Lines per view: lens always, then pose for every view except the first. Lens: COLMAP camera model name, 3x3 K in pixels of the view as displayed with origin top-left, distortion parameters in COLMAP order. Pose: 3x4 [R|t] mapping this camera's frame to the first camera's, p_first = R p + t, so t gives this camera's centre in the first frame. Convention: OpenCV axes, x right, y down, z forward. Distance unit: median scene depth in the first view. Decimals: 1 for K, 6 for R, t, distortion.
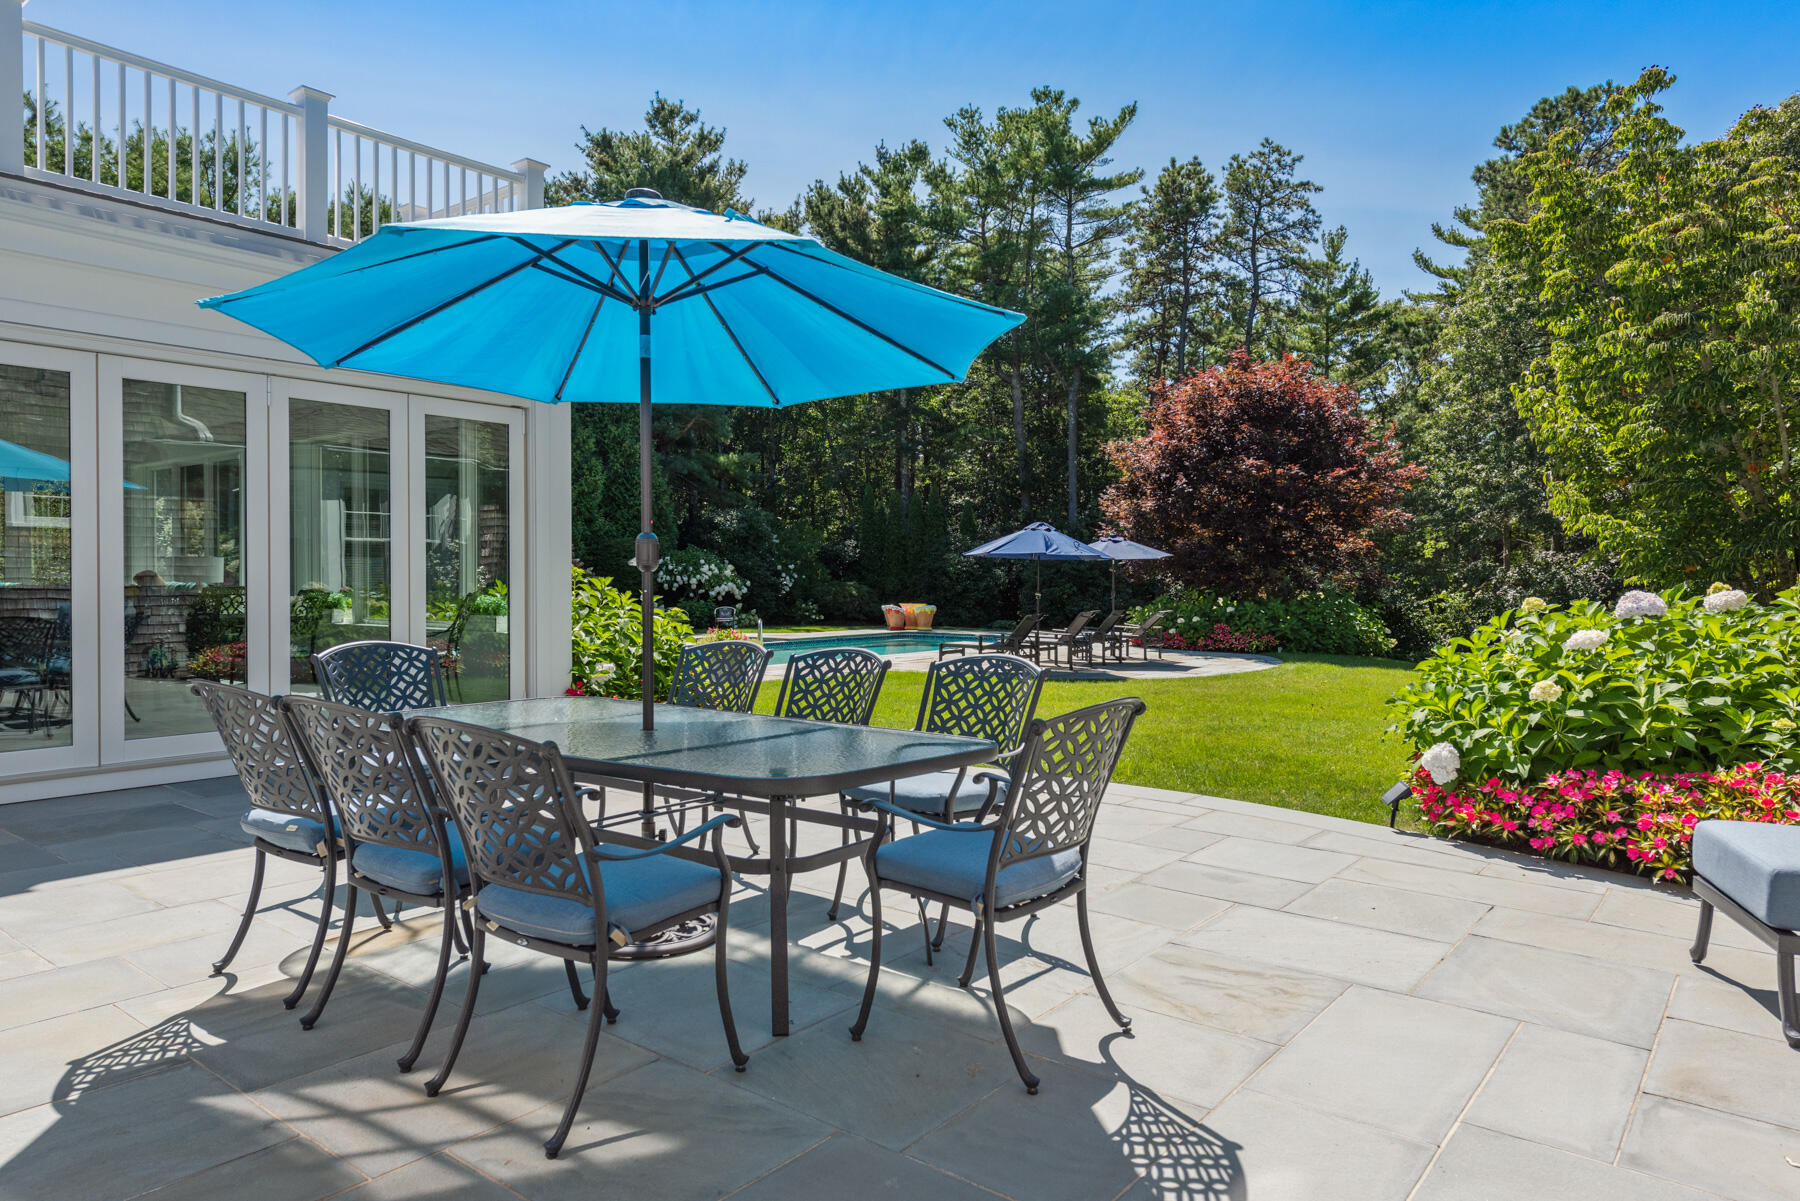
lens RADIAL K [[1173.8, 0, 903.7], [0, 1173.8, 607.1], [0, 0, 1]] dist [0.006258, -0.000899]
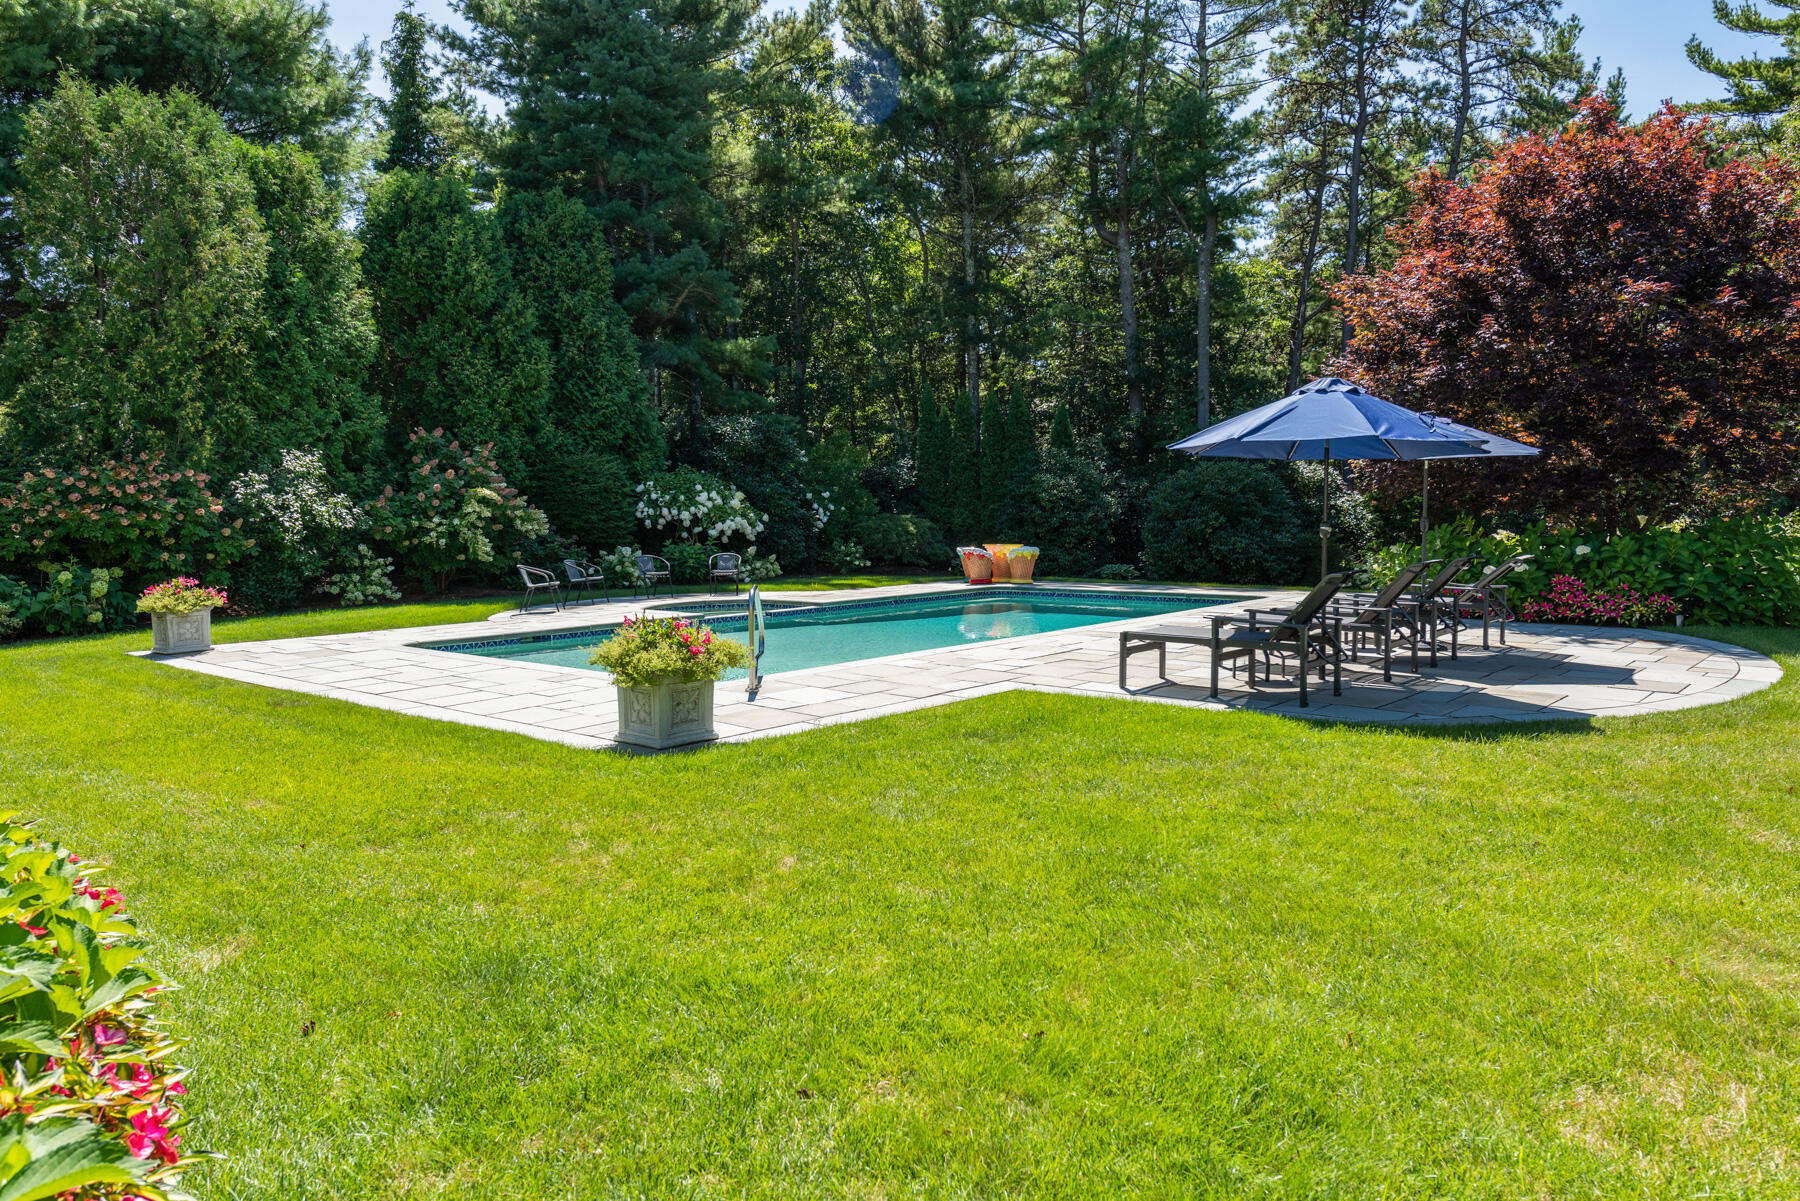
lens RADIAL K [[1173.8, 0, 896.7], [0, 1173.8, 593.1], [0, 0, 1]] dist [0.006258, -0.000899]
pose [[0.999151, -0.011063, -0.039676, -0.022757], [0.012782, 0.998979, 0.043331, -0.004045], [0.039156, -0.043802, 0.998273, 0.261194]]
